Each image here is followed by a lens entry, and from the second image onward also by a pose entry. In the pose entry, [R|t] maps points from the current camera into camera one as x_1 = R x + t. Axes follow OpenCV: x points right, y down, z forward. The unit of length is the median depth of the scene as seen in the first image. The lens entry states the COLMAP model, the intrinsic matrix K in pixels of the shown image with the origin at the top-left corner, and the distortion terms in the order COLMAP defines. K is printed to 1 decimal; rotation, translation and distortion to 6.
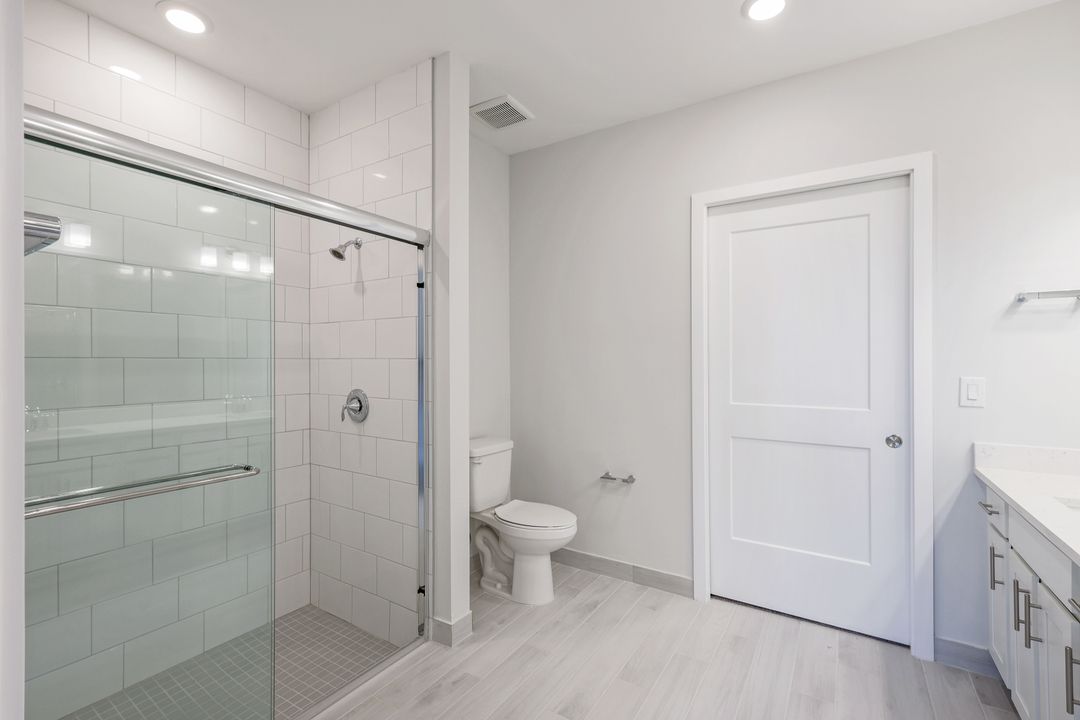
lens RADIAL K [[479.3, 0, 543.8], [0, 479.3, 355.8], [0, 0, 1]] dist [0.002626, 0.000287]
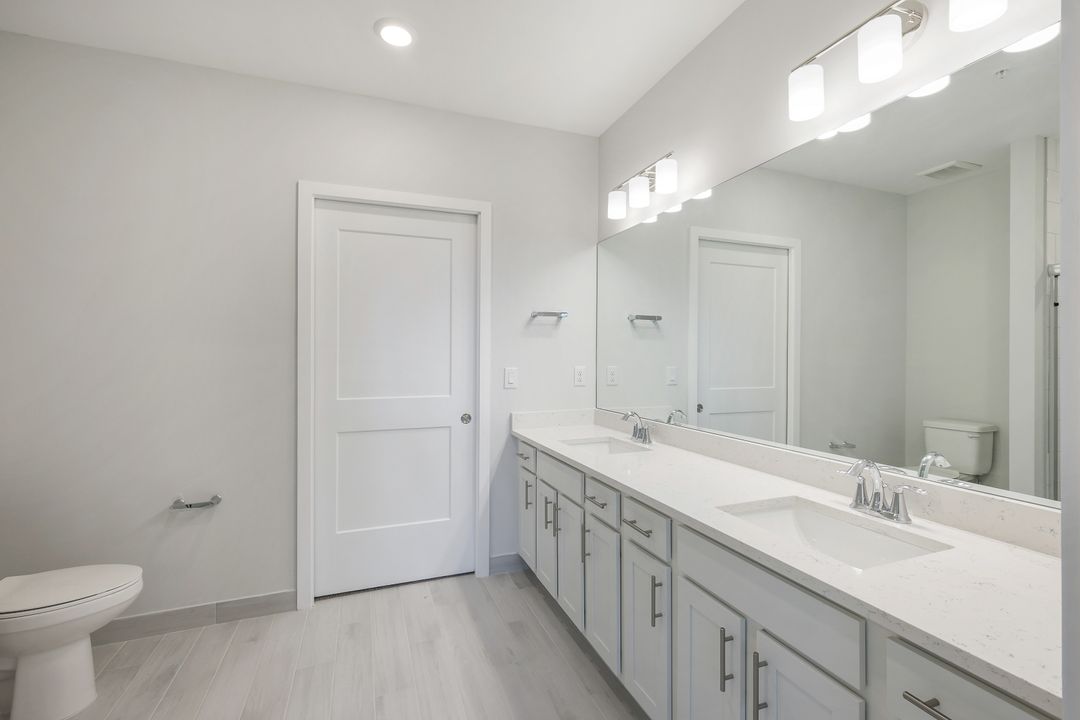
lens RADIAL K [[479.3, 0, 545.7], [0, 479.3, 359.9], [0, 0, 1]] dist [0.002626, 0.000287]
pose [[0.592858, -0.009752, 0.805248, -0.175300], [-0.001174, 0.999915, 0.012974, 0.002645], [-0.805306, -0.008637, 0.592796, 0.058267]]
